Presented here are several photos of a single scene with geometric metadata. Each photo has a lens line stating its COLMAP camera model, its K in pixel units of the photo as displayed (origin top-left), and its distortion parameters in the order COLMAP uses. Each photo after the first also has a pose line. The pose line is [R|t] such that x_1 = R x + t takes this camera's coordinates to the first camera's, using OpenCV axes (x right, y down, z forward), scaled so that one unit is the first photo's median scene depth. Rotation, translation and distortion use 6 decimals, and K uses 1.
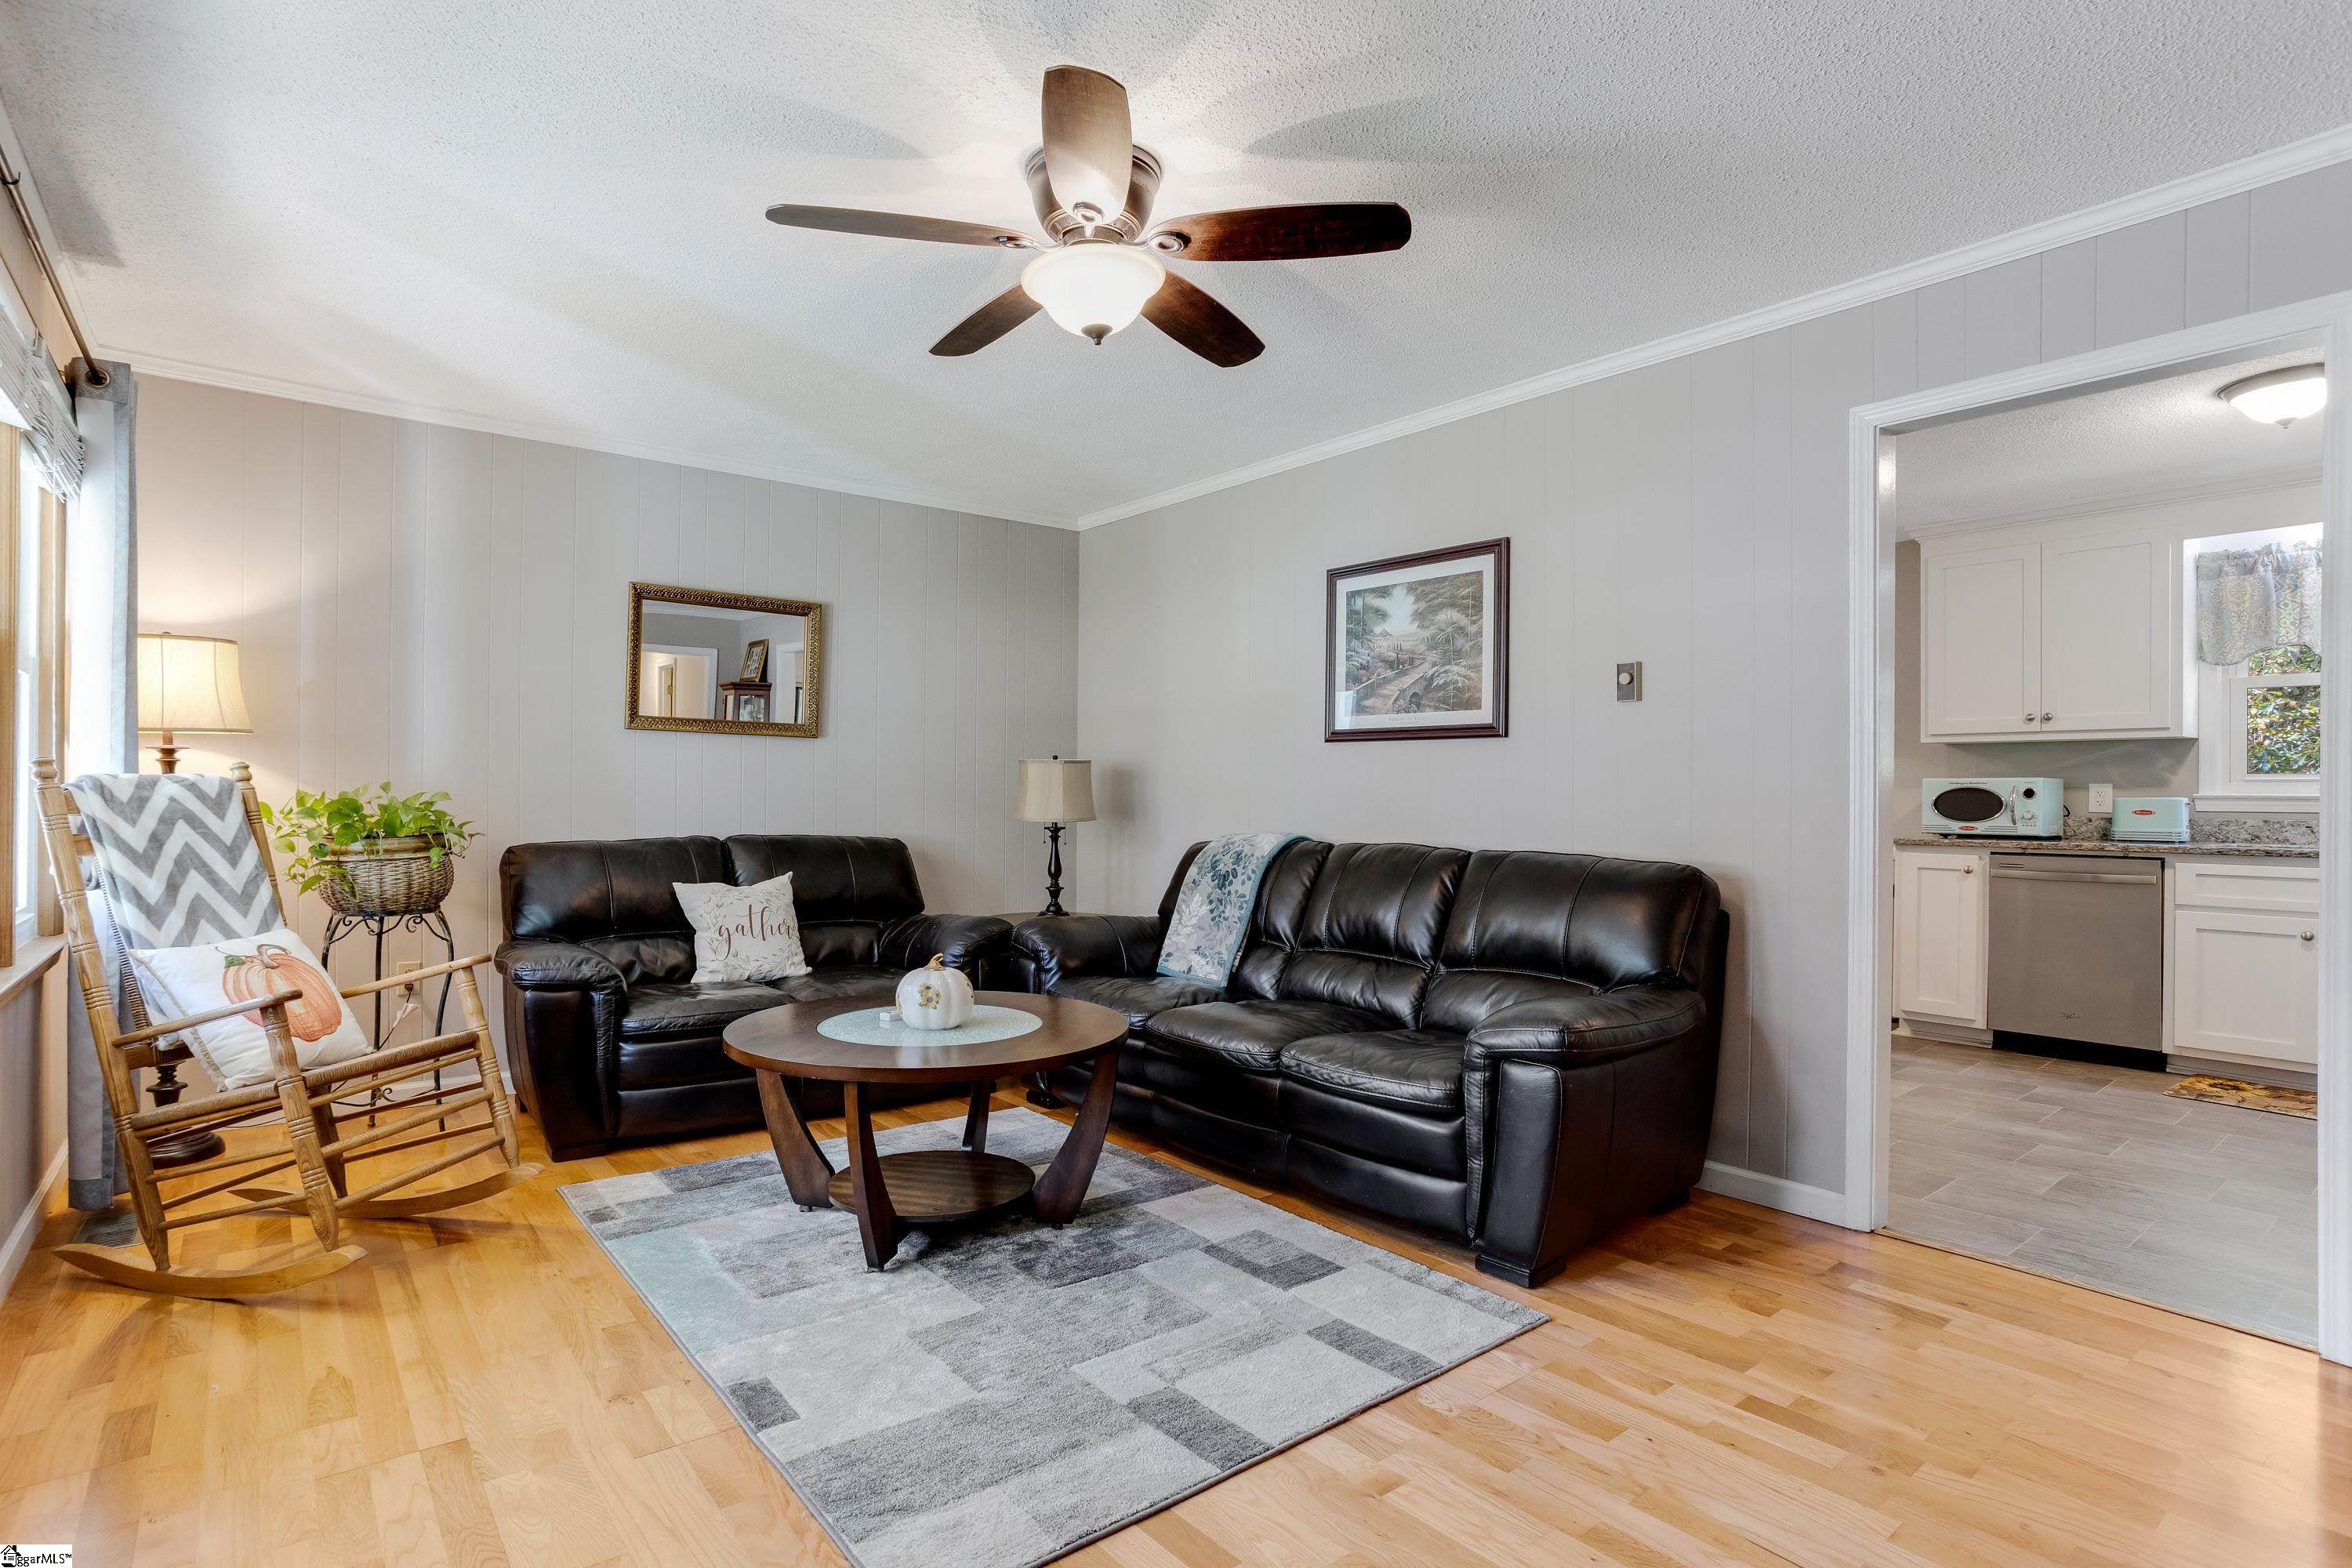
lens RADIAL K [[1180.8, 0, 1165.9], [0, 1180.8, 794.1], [0, 0, 1]] dist [-0.018852, 0.006425]
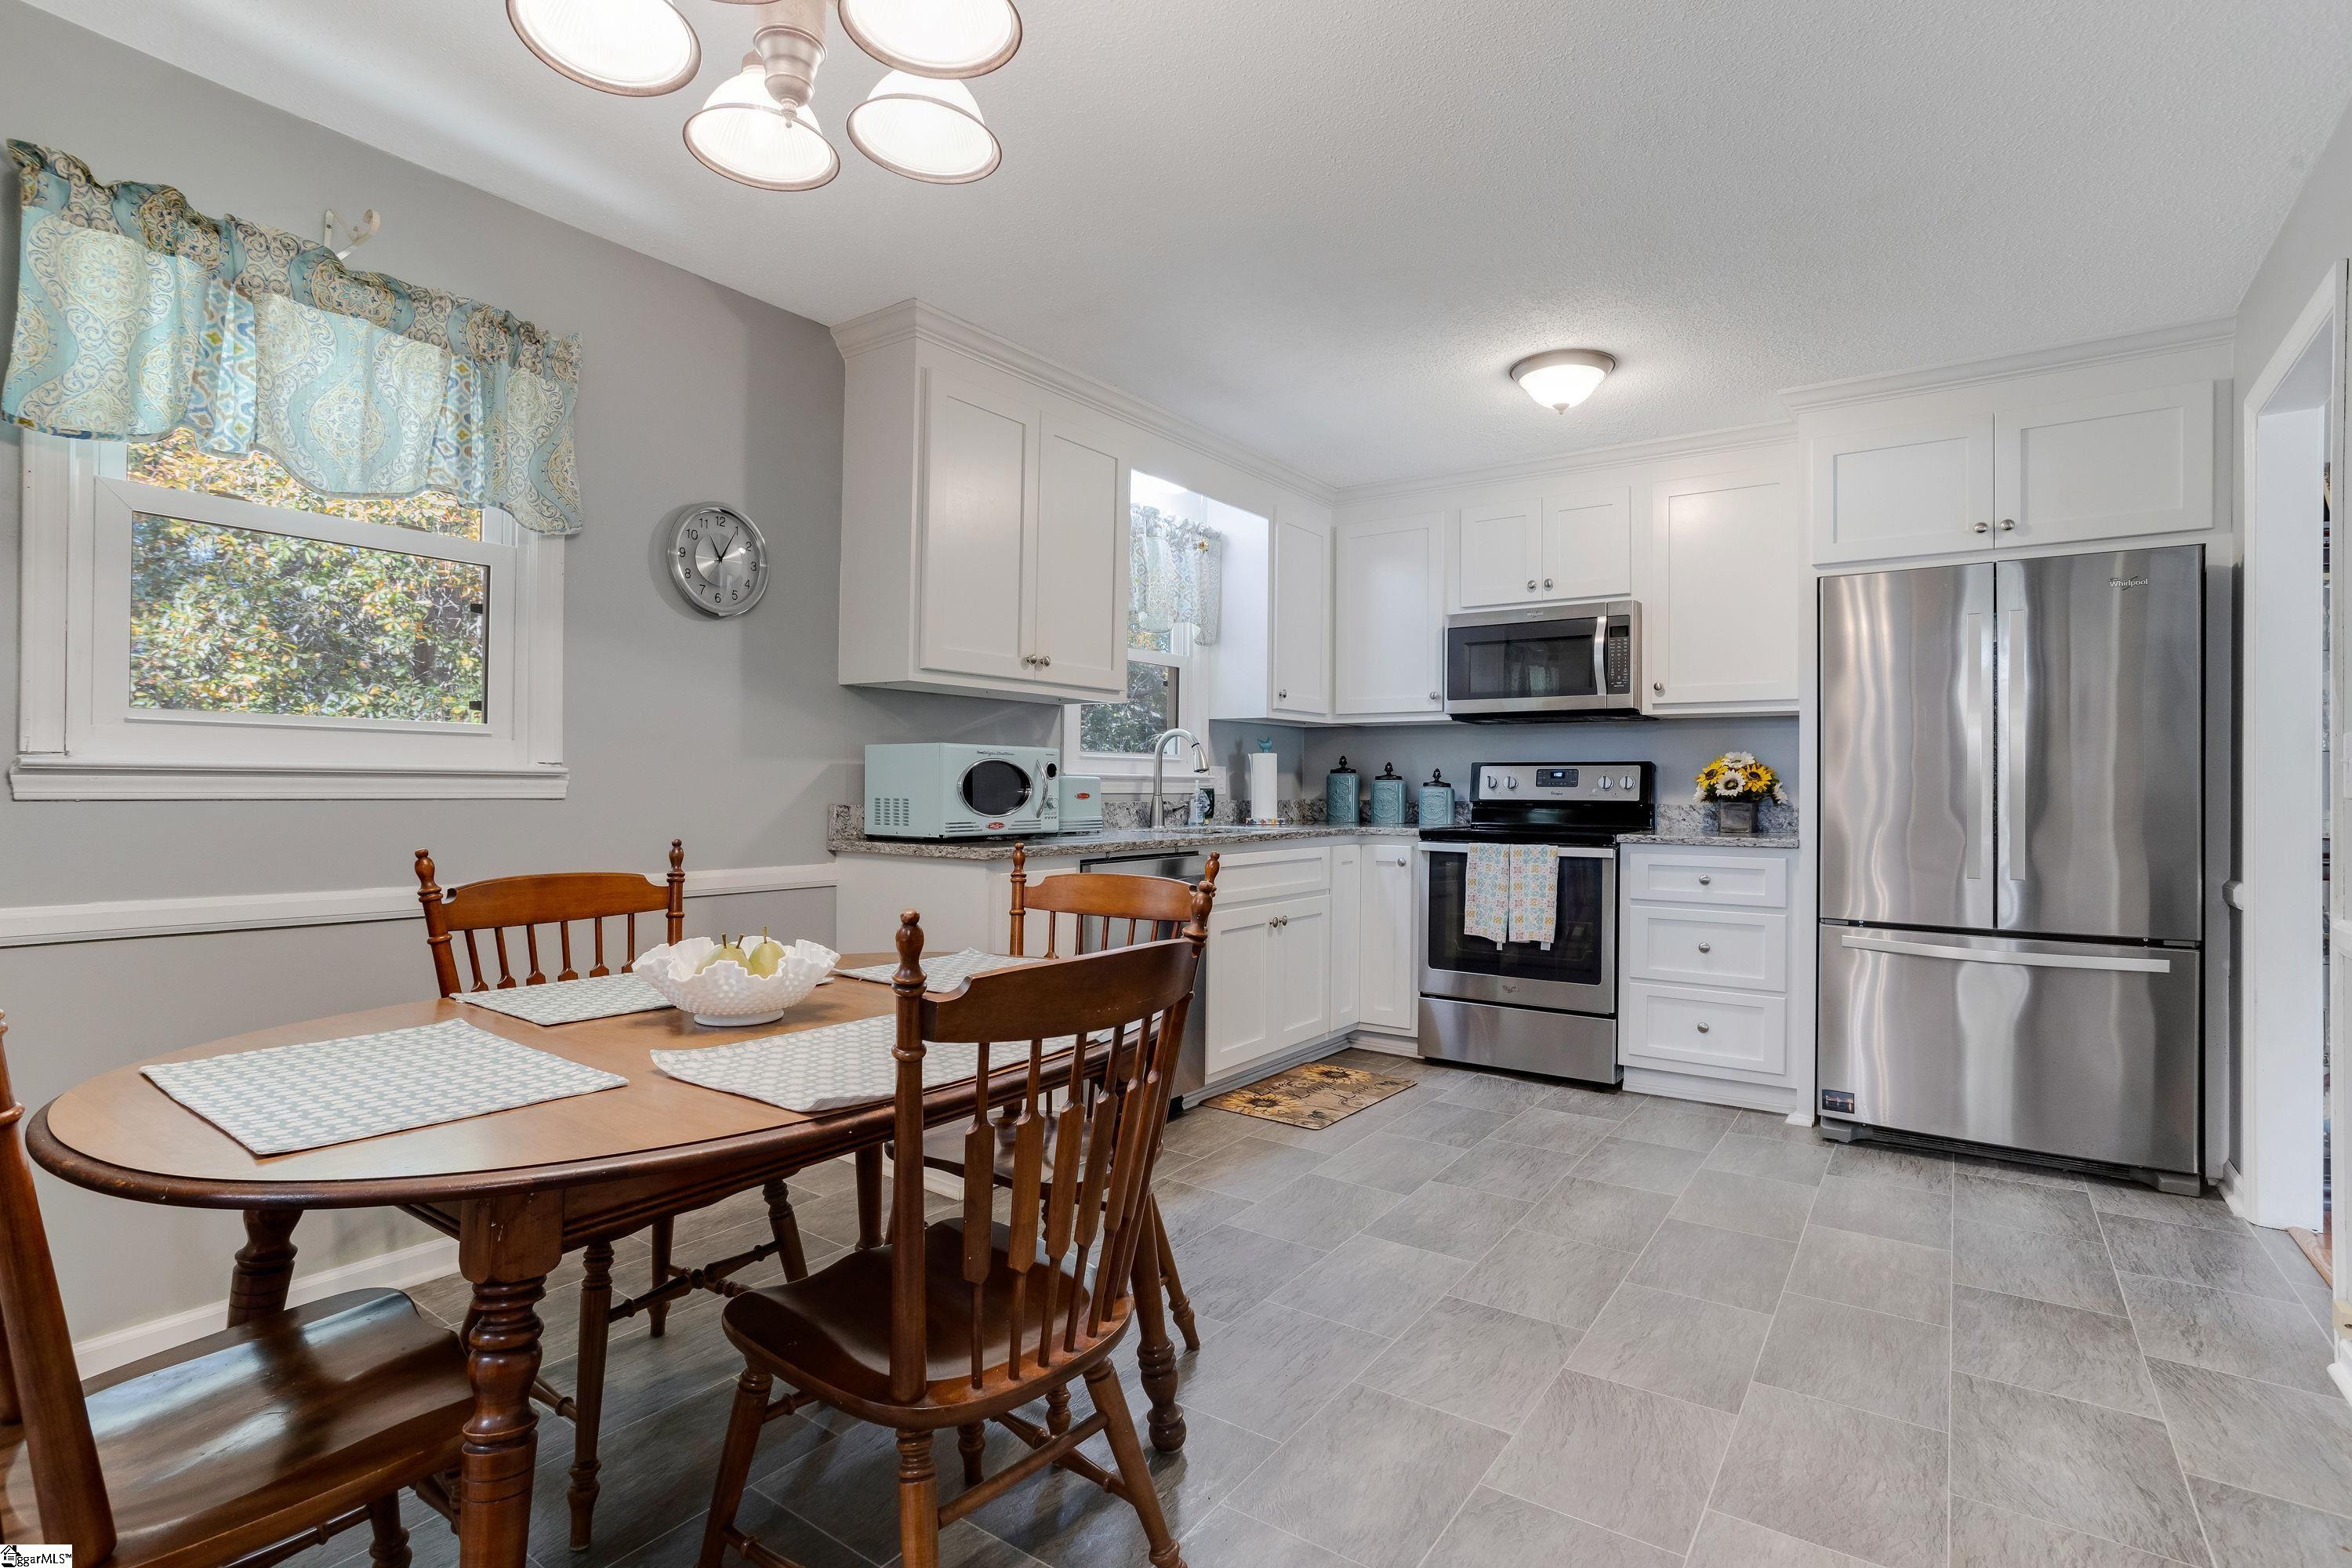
lens RADIAL K [[1145.8, 0, 1173.4], [0, 1145.8, 784.7], [0, 0, 1]] dist [-0.037613, 0.002200]
pose [[-0.270603, -0.003880, 0.962683, 0.079653], [-0.003934, 0.999988, 0.002924, 0.005321], [-0.962683, -0.002996, -0.270615, 1.102932]]
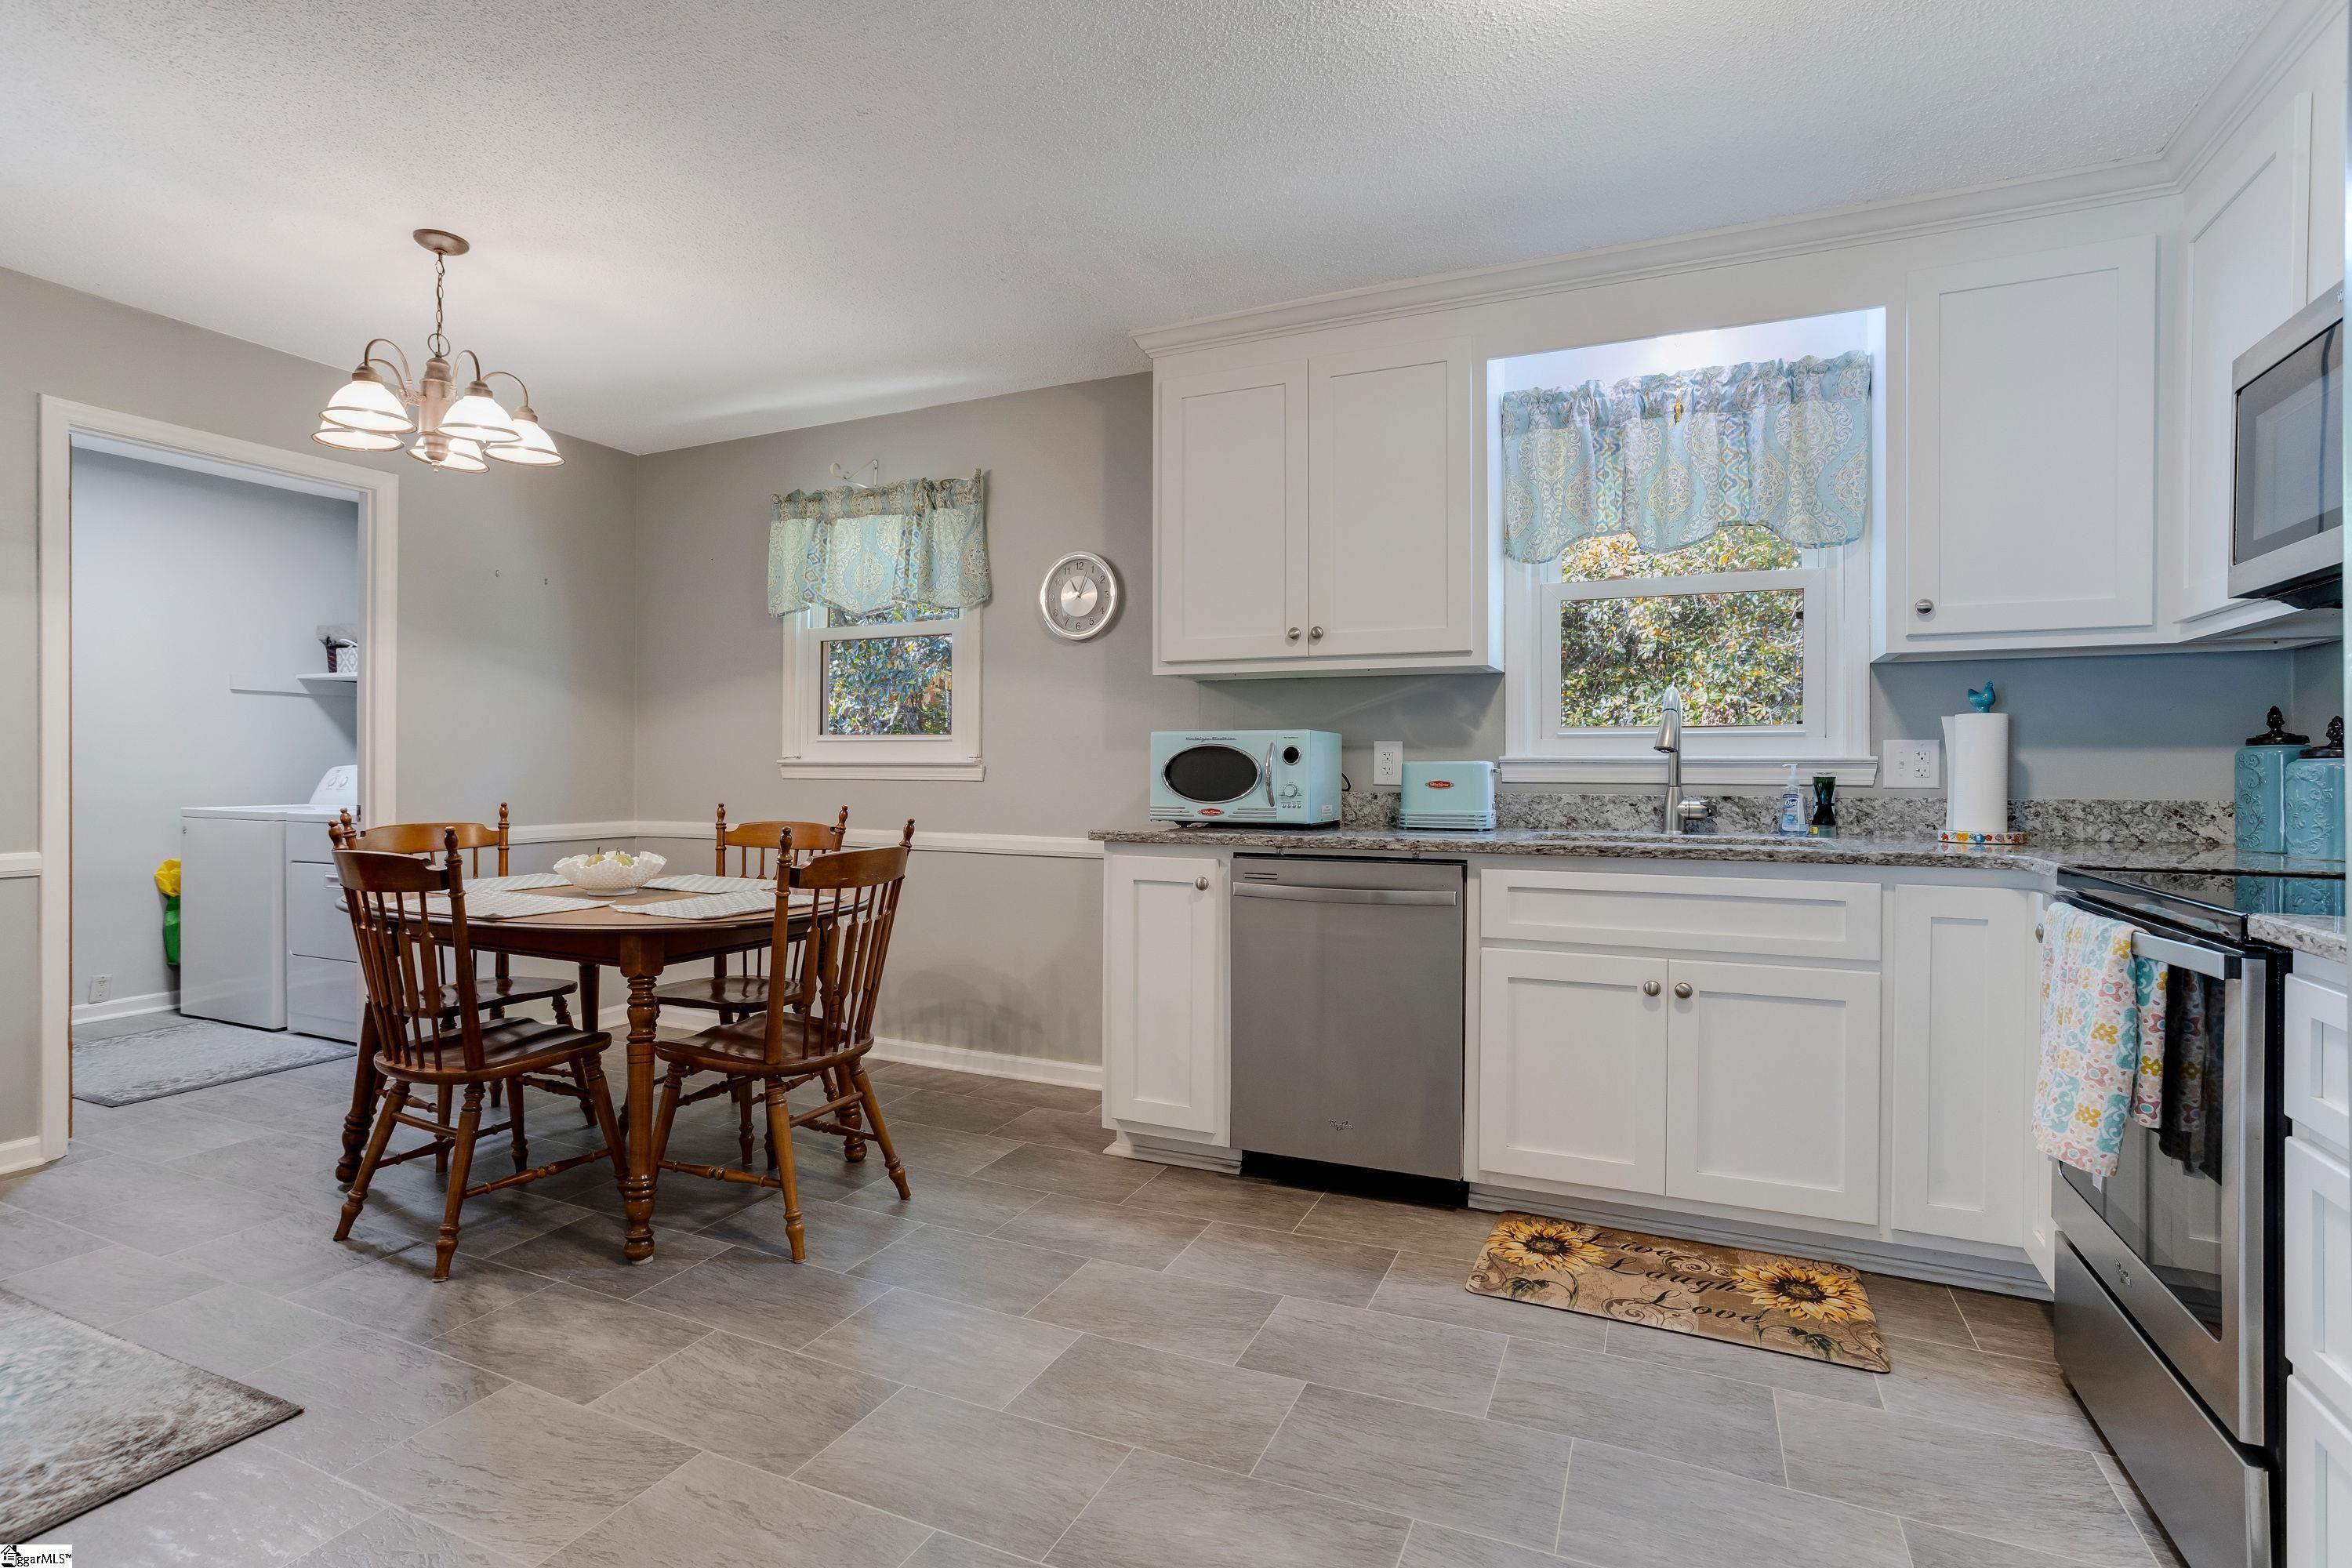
lens RADIAL K [[1145.8, 0, 1167.1], [0, 1145.8, 768.2], [0, 0, 1]] dist [-0.037613, 0.002200]
pose [[0.896640, -0.001553, 0.442757, 0.408125], [0.002360, 0.999996, -0.001272, 0.006873], [-0.442753, 0.002185, 0.896641, 0.483975]]
